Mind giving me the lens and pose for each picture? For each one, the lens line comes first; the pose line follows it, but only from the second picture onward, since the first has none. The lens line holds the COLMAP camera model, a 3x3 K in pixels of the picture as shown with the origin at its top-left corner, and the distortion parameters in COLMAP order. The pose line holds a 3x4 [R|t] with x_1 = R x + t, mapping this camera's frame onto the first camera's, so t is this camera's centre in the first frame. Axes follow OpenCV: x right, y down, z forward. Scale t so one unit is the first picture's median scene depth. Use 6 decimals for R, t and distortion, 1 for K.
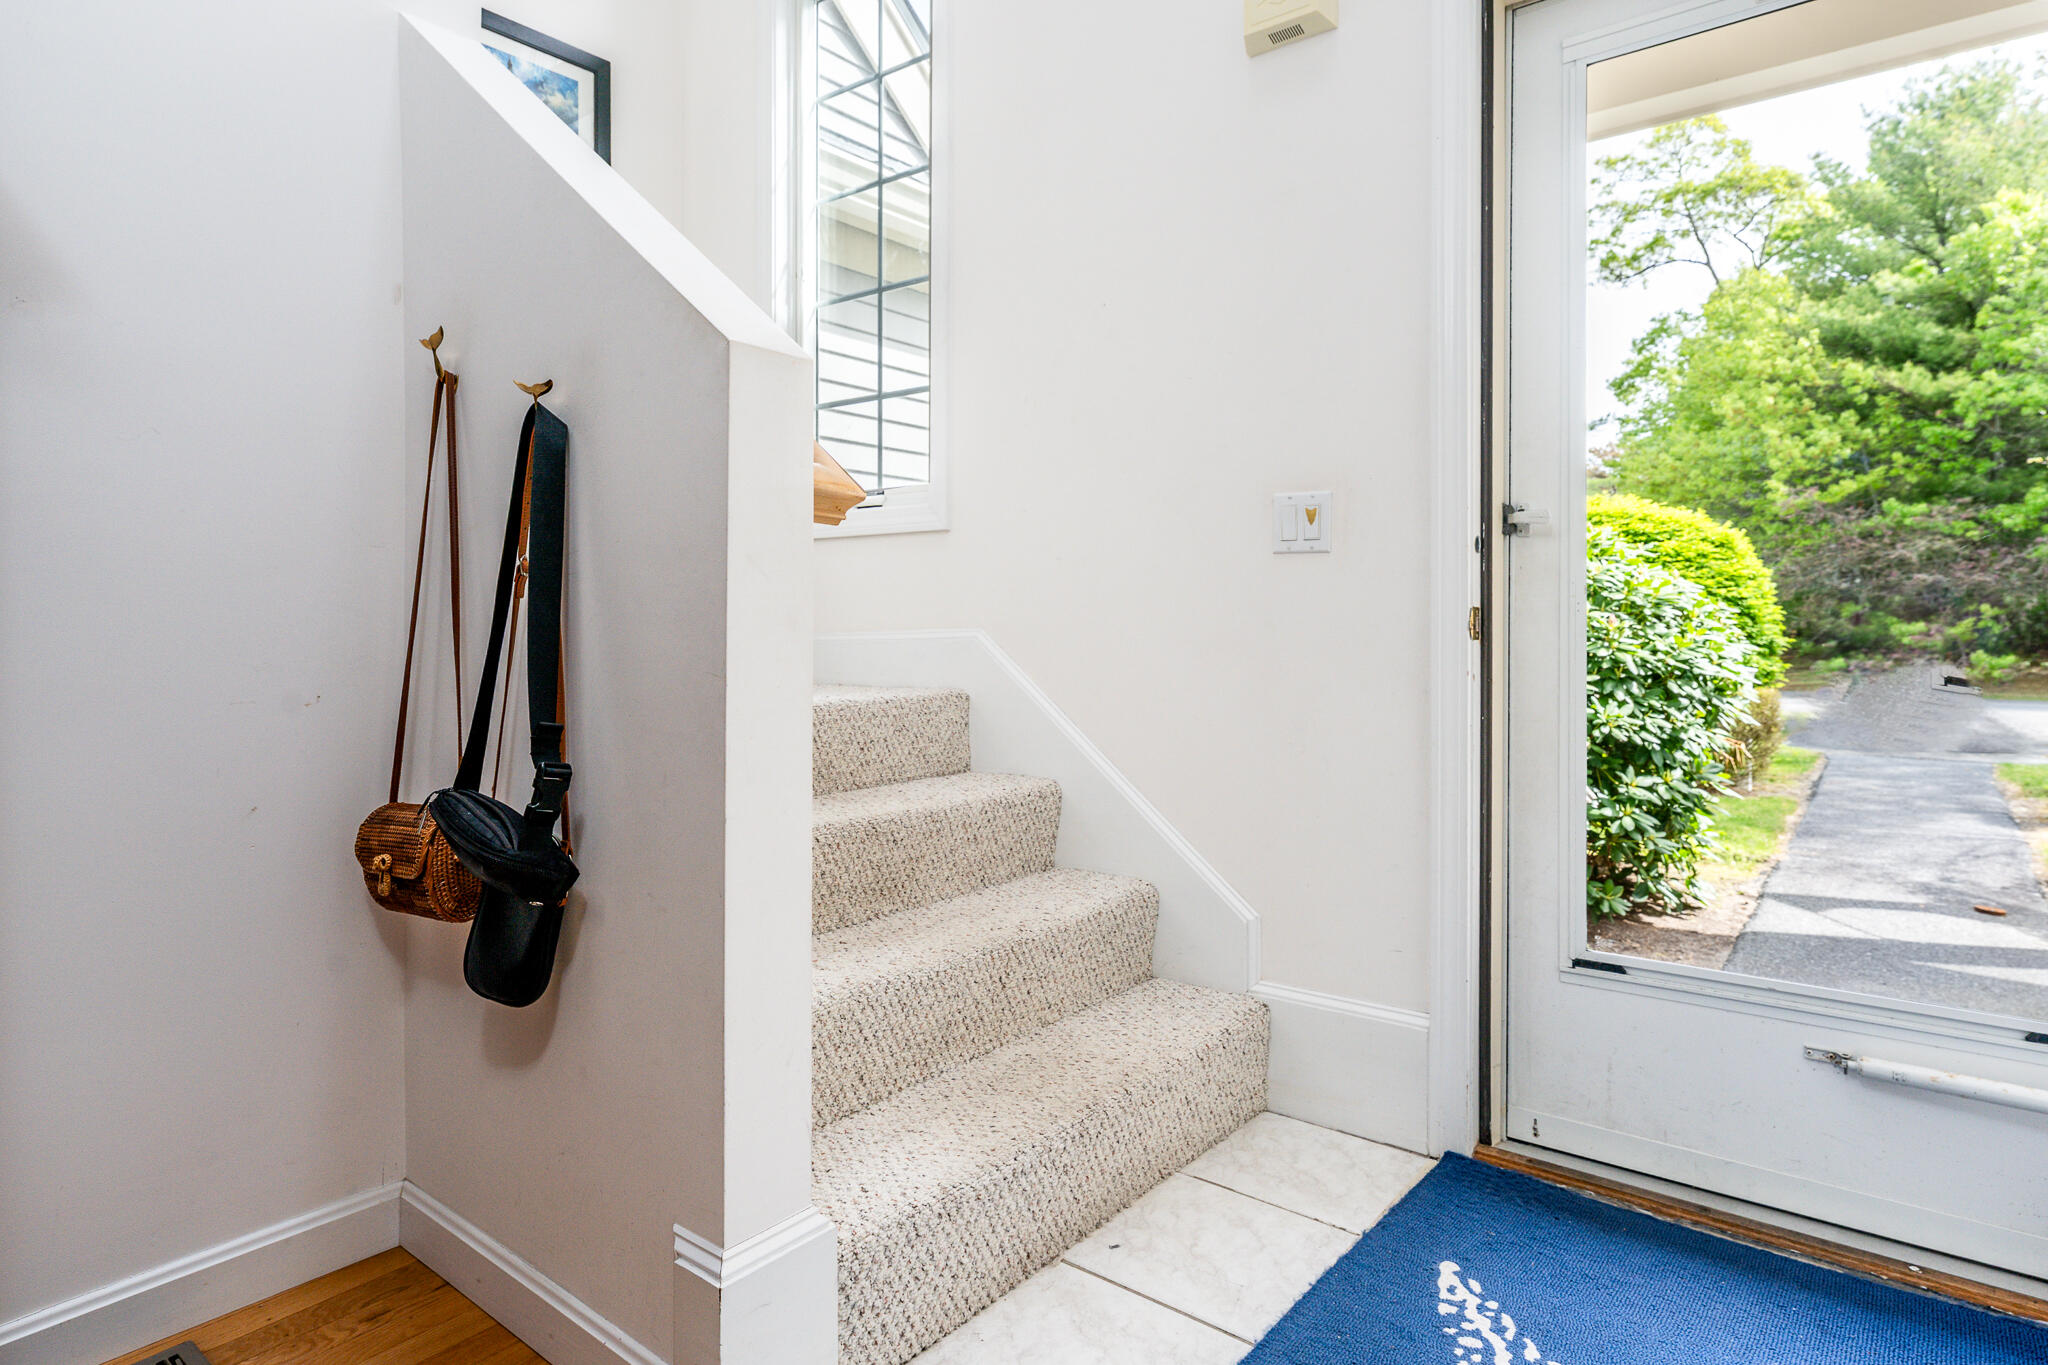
lens RADIAL K [[1126.9, 0, 983.5], [0, 1126.9, 624.8], [0, 0, 1]] dist [0.008496, 0.001270]
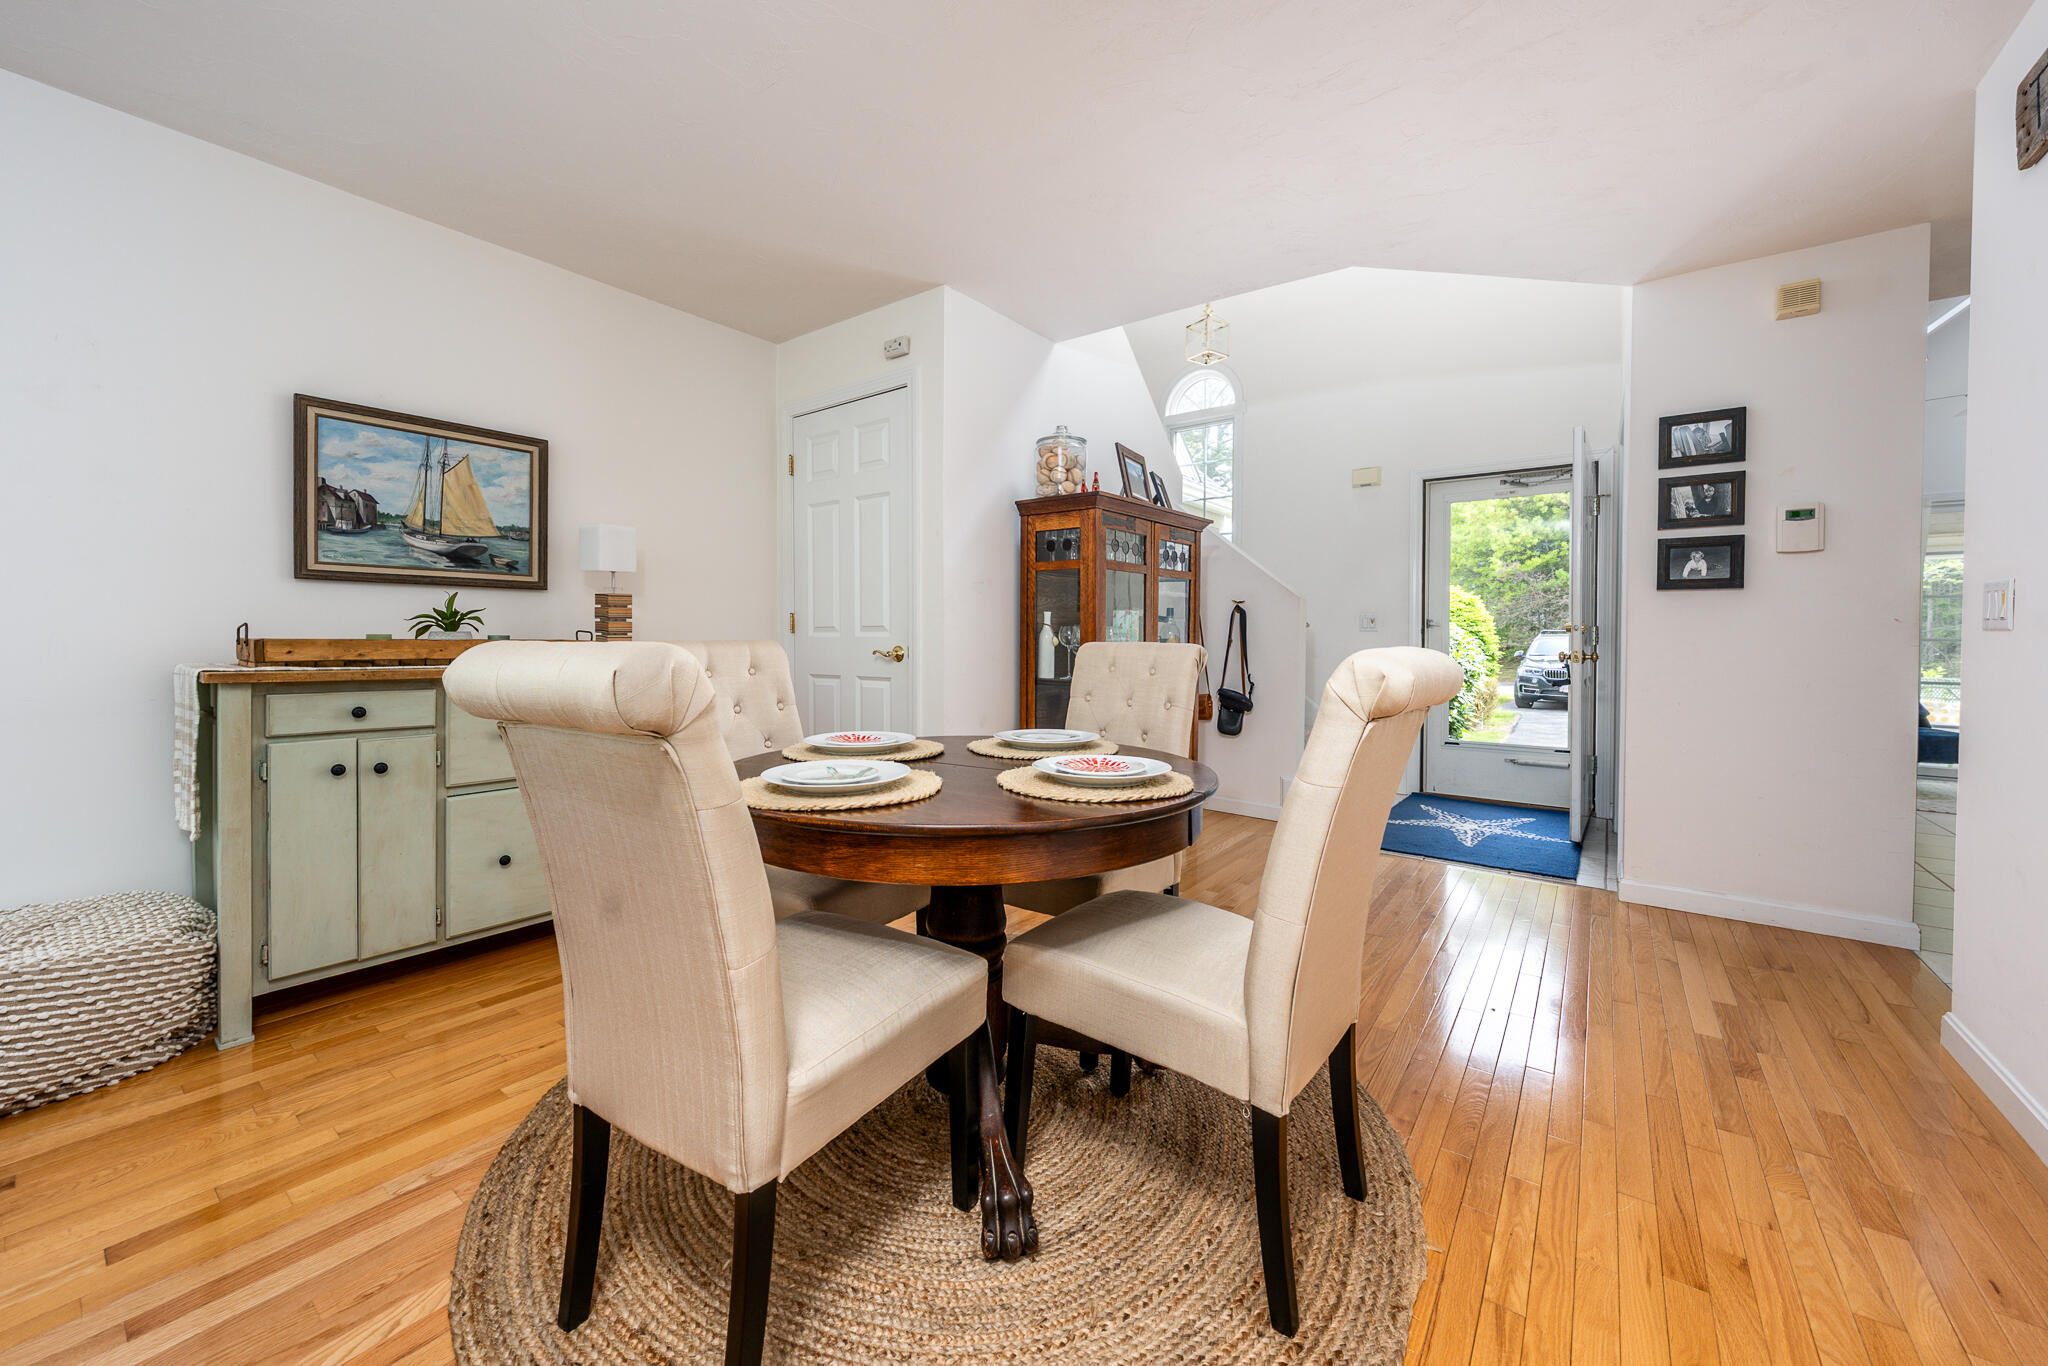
lens RADIAL K [[778.9, 0, 992.5], [0, 778.9, 641.7], [0, 0, 1]] dist [-0.001620, 0.000285]
pose [[0.999222, 0.006204, 0.038960, -0.092451], [-0.006410, 0.999966, 0.005164, -0.003168], [-0.038926, -0.005409, 0.999227, -0.129667]]
